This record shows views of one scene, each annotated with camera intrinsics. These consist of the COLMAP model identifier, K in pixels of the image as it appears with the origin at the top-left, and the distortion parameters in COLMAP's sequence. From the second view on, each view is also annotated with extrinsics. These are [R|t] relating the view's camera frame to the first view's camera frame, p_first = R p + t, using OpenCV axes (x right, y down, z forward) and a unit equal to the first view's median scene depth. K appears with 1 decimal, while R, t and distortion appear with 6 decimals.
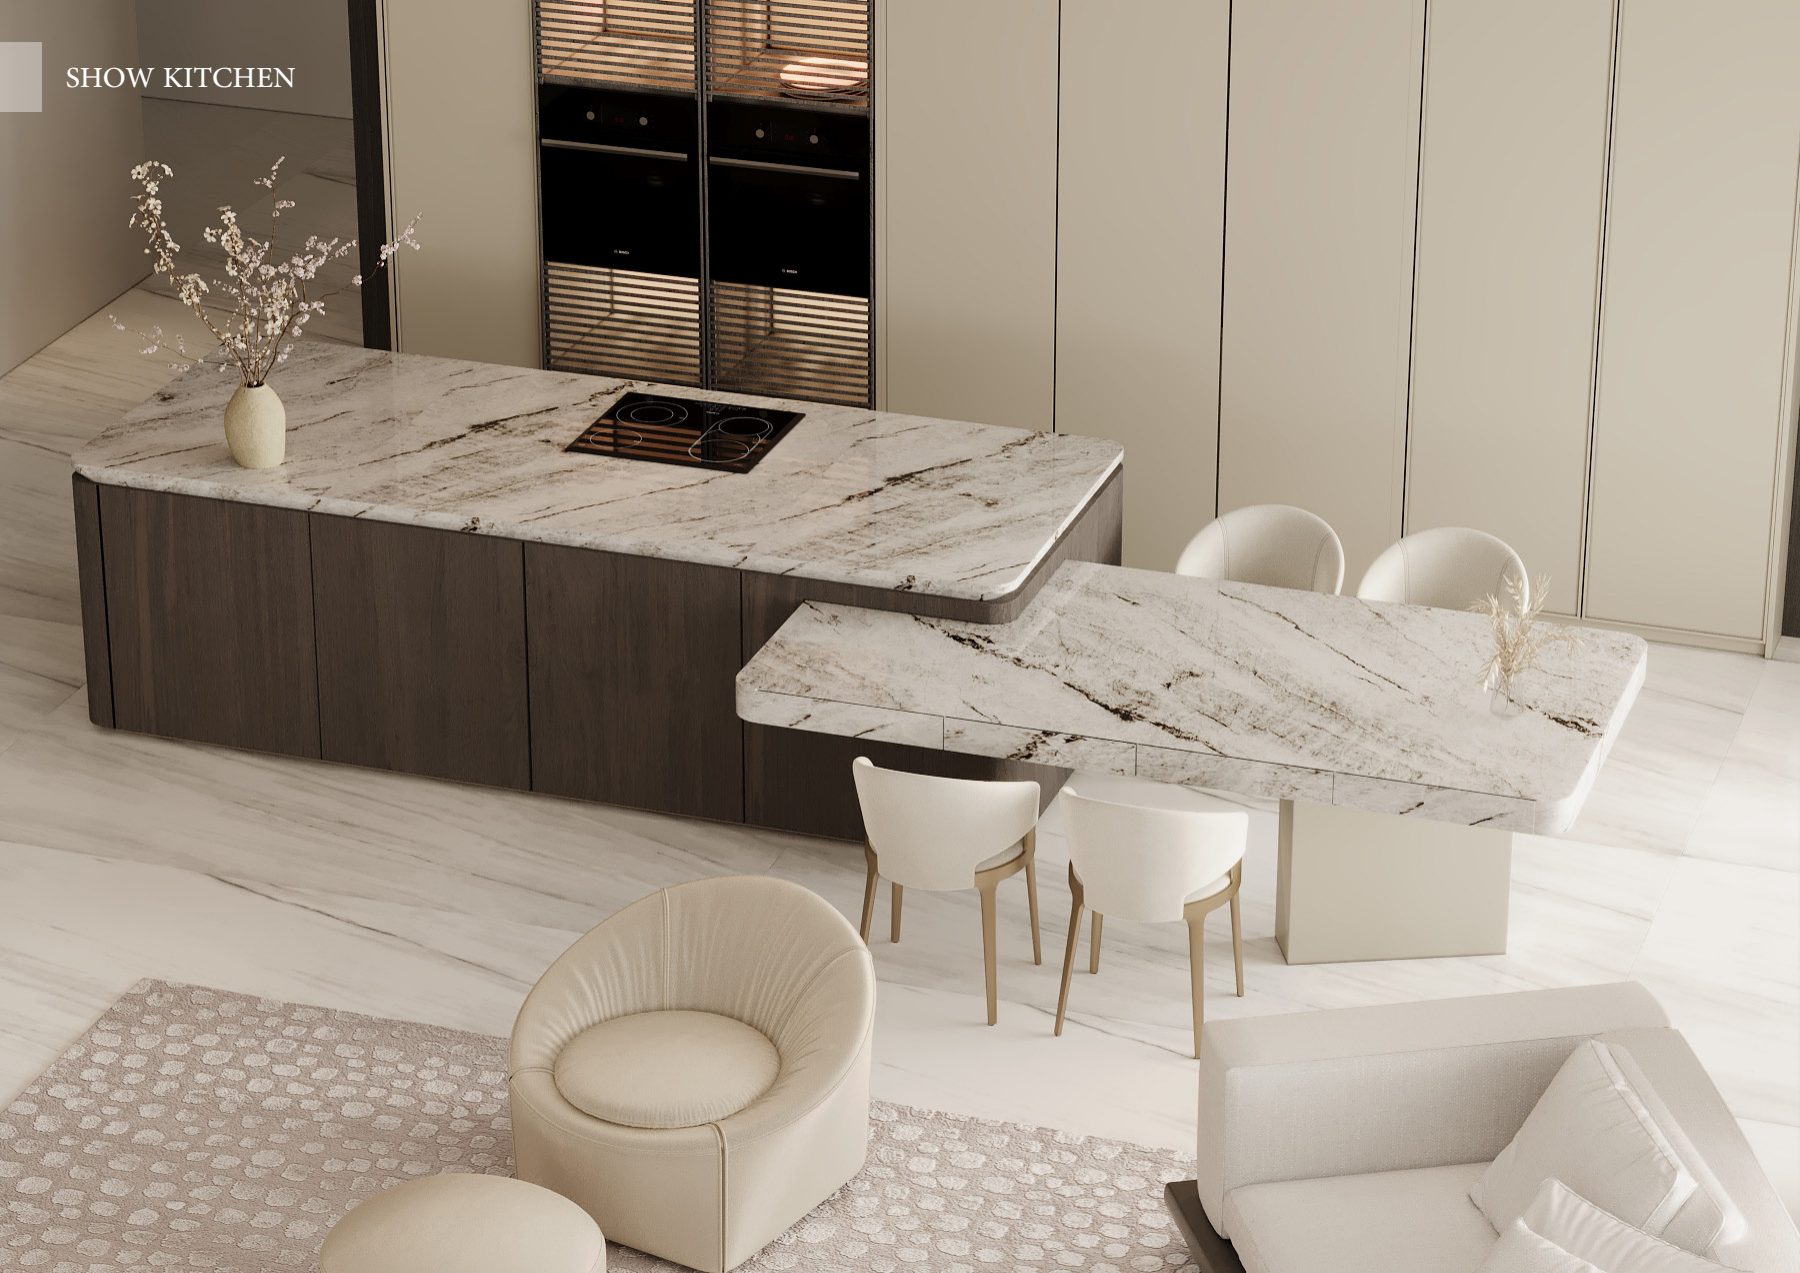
lens RADIAL K [[4987.1, 0, 900.8], [0, 4987.1, 634.5], [0, 0, 1]] dist [0.032469, 0.000000]
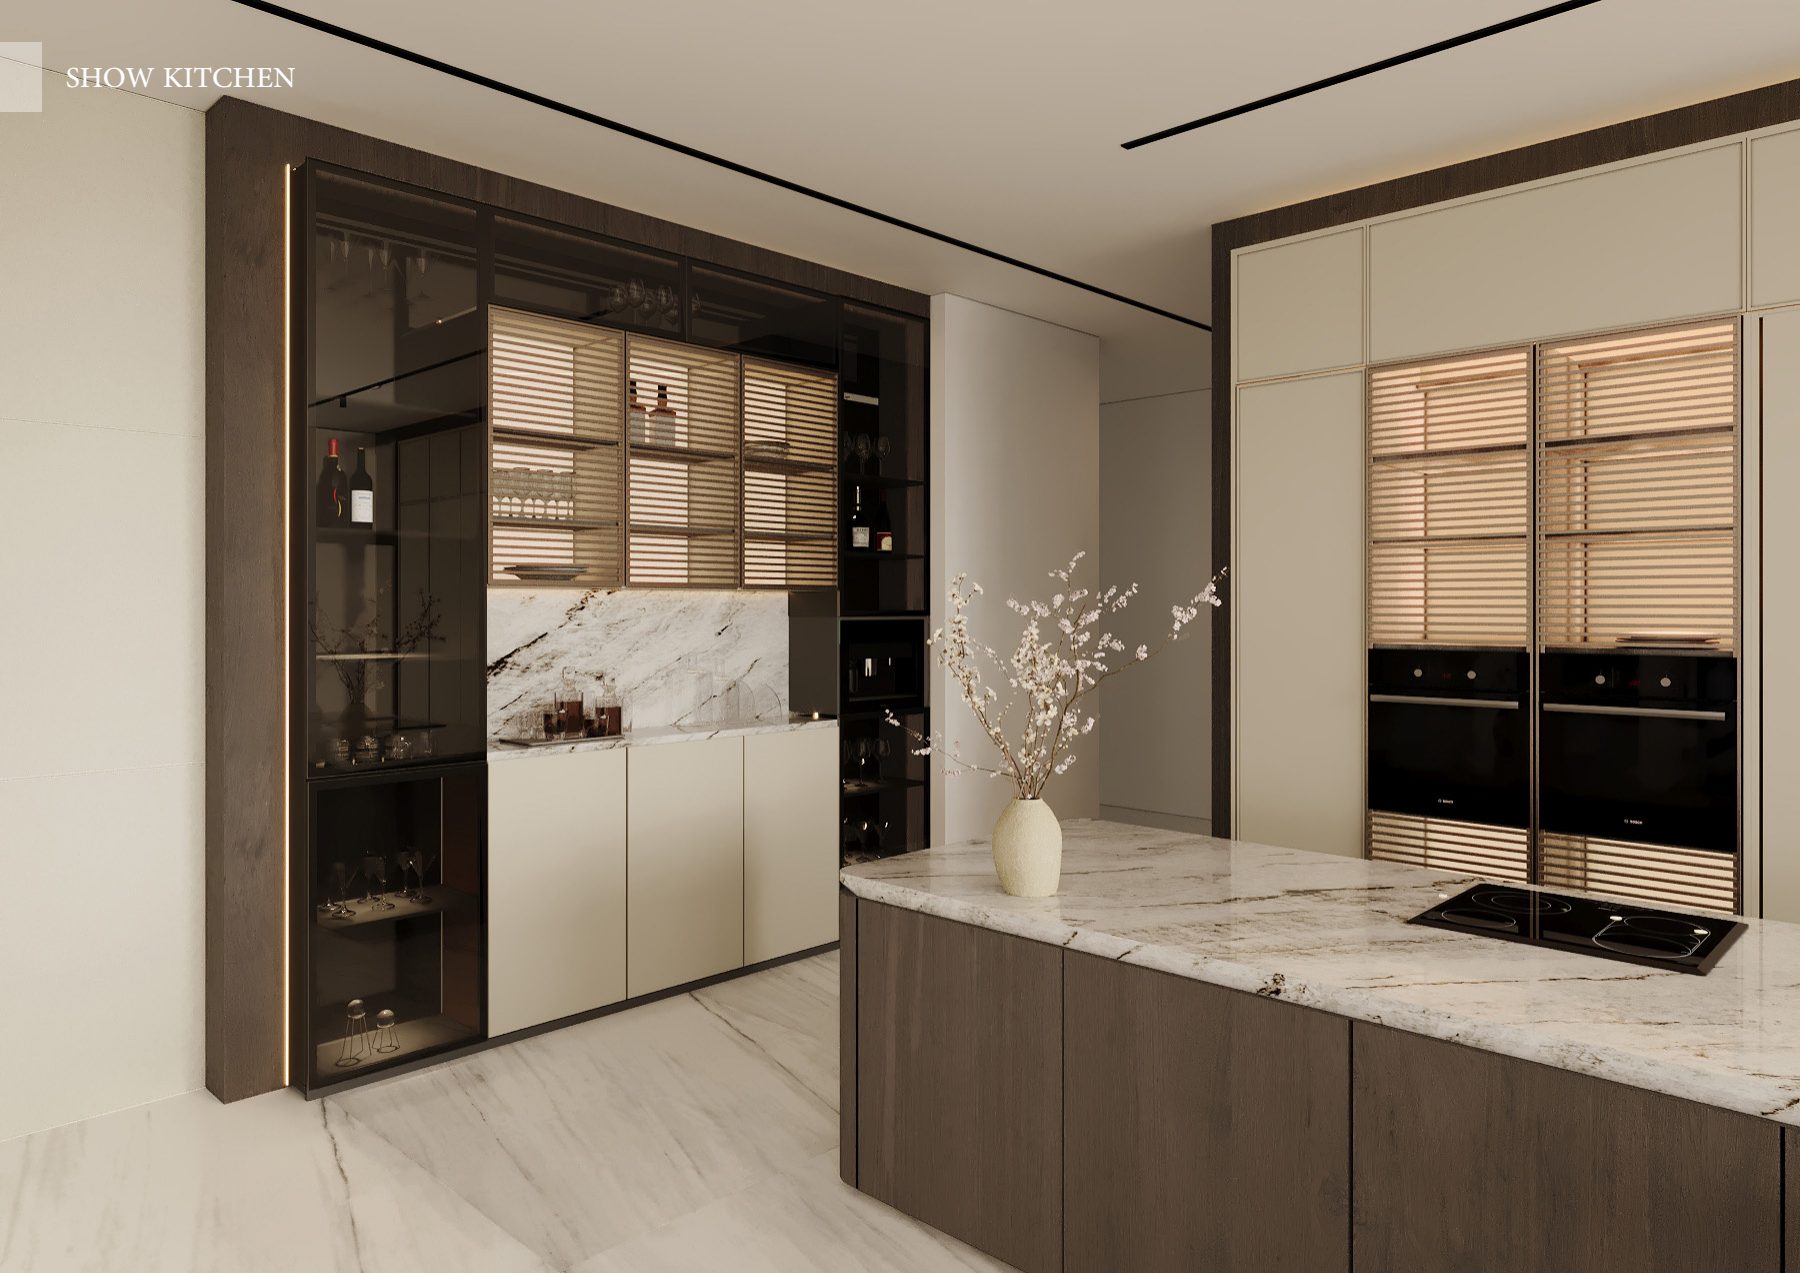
lens RADIAL K [[1168.1, 0, 896.0], [0, 1168.1, 606.7], [0, 0, 1]] dist [-0.006875, 0.003526]
pose [[0.905703, -0.000185, -0.423913, -0.063616], [-0.170513, 0.915378, -0.364704, -0.001815], [0.388108, 0.402597, 0.829029, 0.810947]]
